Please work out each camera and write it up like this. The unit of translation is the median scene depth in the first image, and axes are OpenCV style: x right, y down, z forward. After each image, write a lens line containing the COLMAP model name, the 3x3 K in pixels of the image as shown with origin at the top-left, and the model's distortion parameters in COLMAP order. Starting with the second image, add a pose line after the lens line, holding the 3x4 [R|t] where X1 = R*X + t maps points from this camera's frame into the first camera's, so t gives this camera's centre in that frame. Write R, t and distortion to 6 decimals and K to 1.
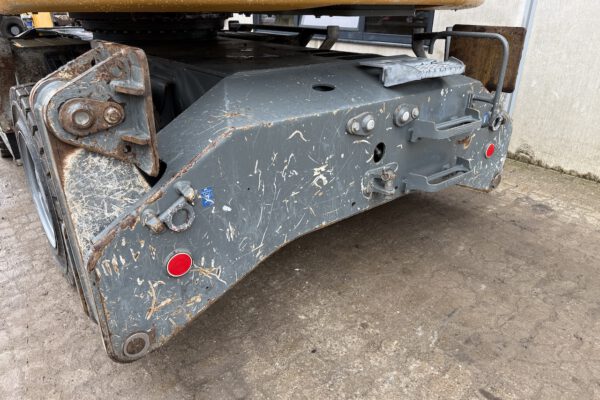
lens RADIAL K [[425.1, 0, 301.0], [0, 425.1, 195.2], [0, 0, 1]] dist [0.109996, -0.128793]
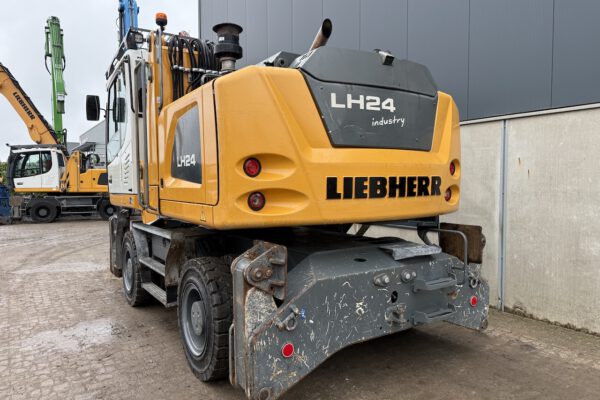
lens RADIAL K [[446.0, 0, 284.5], [0, 446.0, 195.5], [0, 0, 1]] dist [0.129414, -0.279466]
pose [[0.992461, -0.013338, -0.121831, -0.033028], [-0.031893, 0.931707, -0.361808, 0.209894], [0.118336, 0.362966, 0.924258, -0.972037]]
